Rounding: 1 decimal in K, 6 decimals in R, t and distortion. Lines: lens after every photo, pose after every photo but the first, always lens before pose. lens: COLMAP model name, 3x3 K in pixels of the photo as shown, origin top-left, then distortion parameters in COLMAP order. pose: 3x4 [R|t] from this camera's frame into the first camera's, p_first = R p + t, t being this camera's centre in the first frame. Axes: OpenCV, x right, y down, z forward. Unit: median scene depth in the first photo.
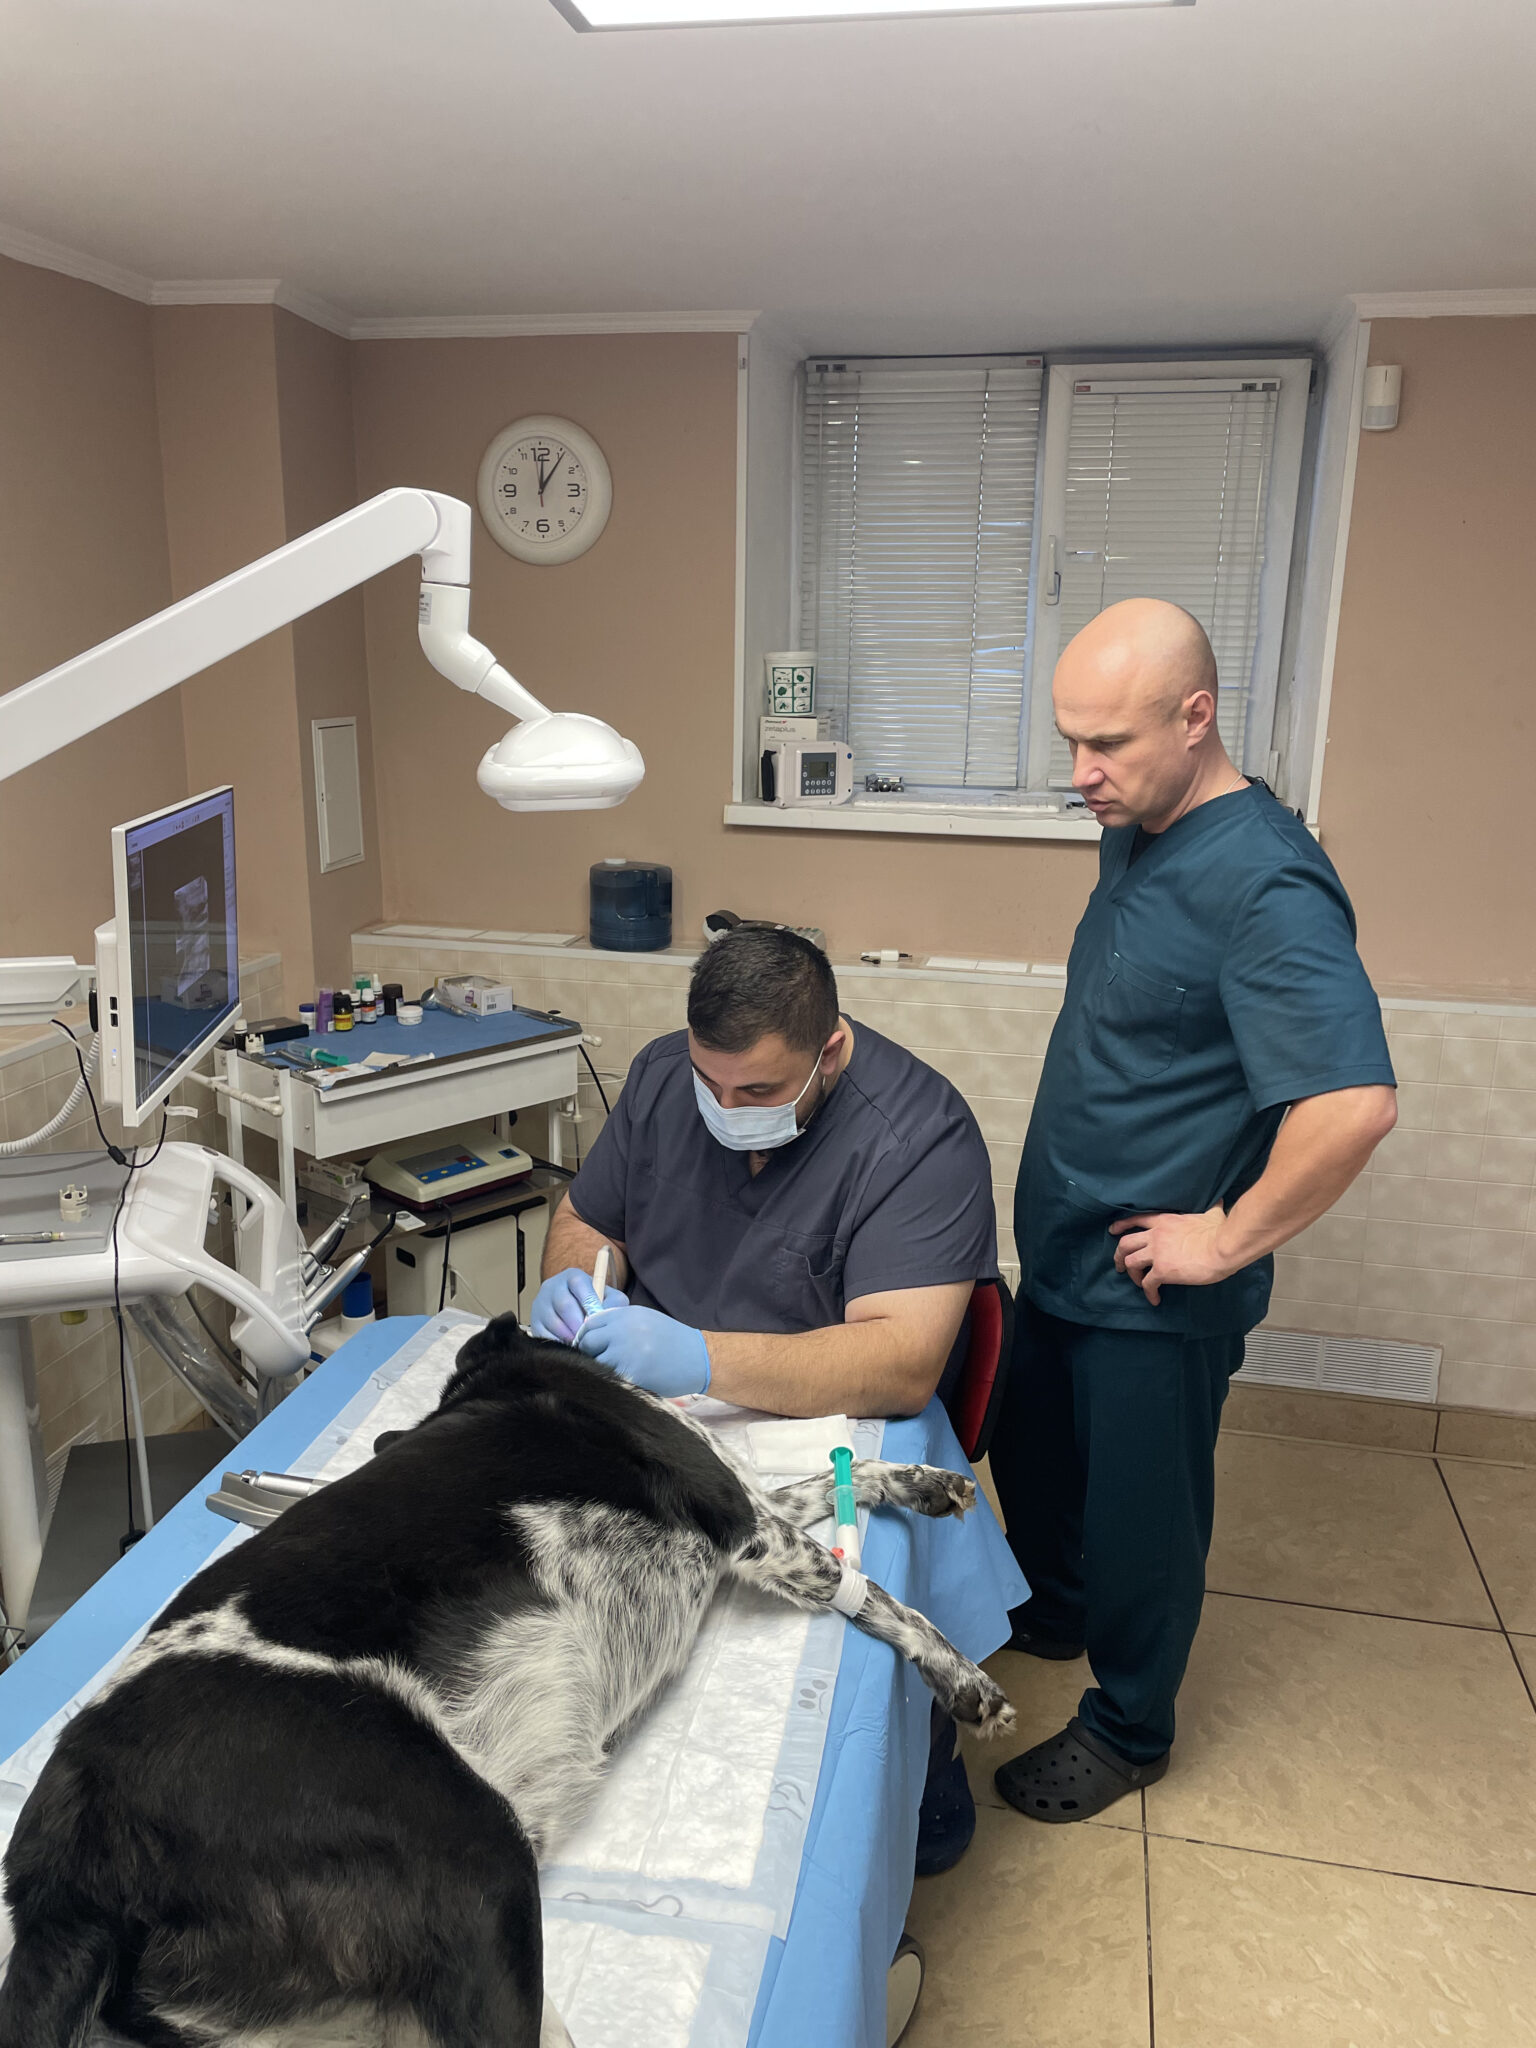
lens RADIAL K [[1513.4, 0, 782.5], [0, 1513.4, 1045.5], [0, 0, 1]] dist [-0.010992, -0.005429]
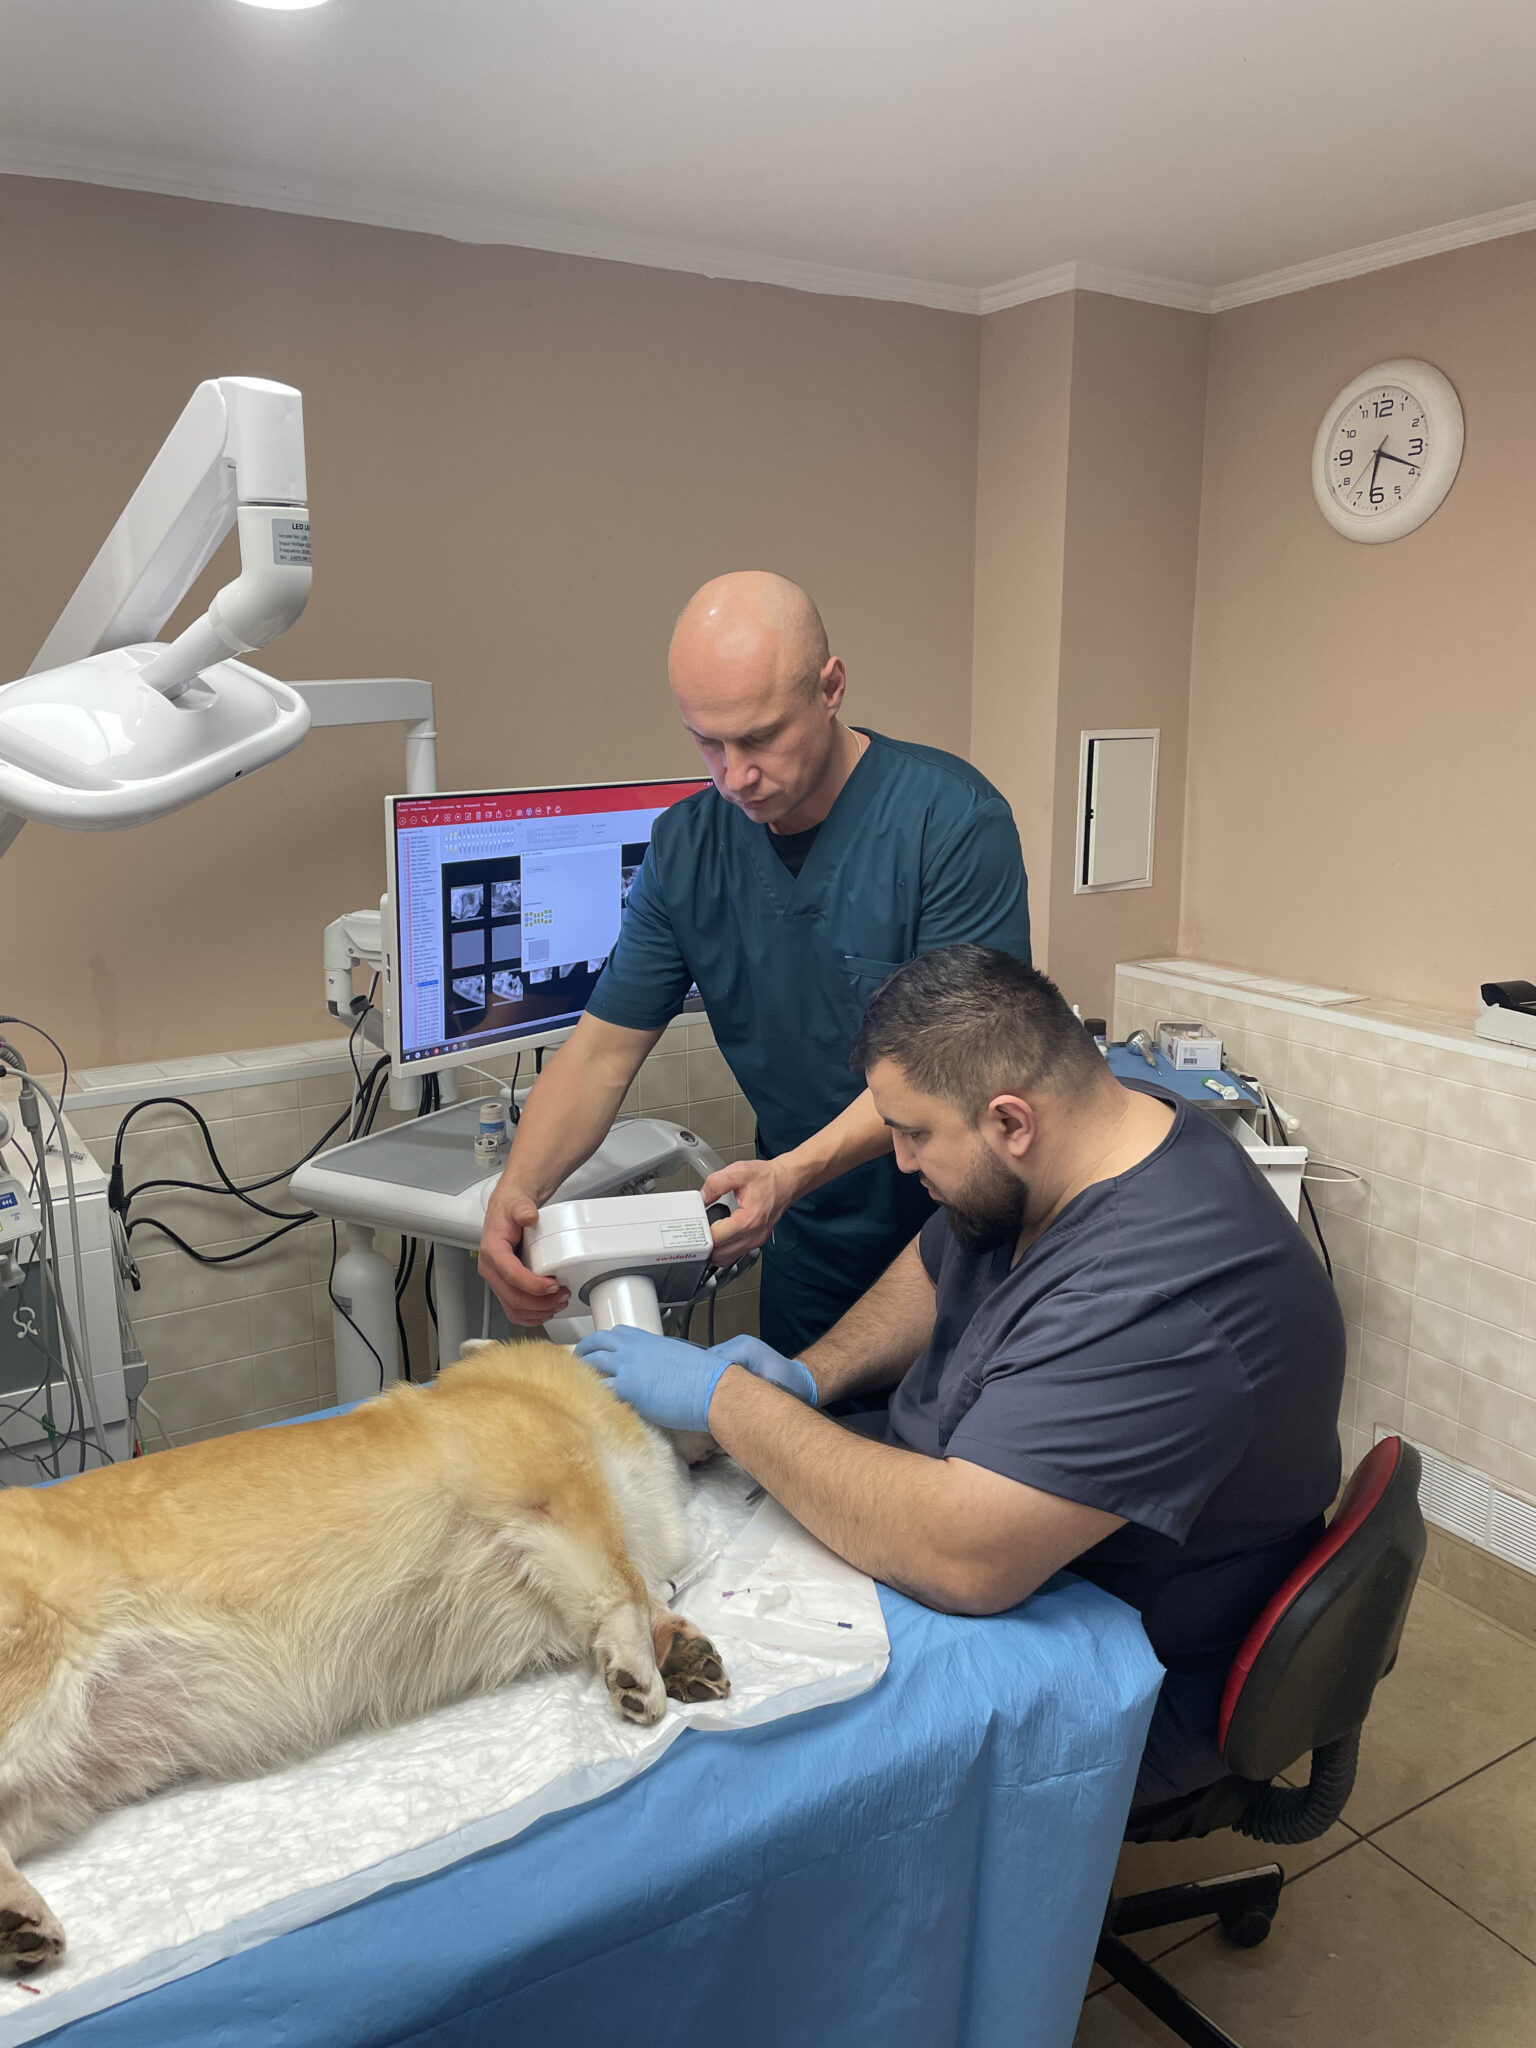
lens RADIAL K [[1513.4, 0, 753.6], [0, 1513.4, 1024.8], [0, 0, 1]] dist [-0.010992, -0.005429]
pose [[0.676424, 0.142123, -0.722670, 0.269998], [-0.160922, 0.986017, 0.043289, -0.047535], [0.718717, 0.087011, 0.689837, 0.244110]]
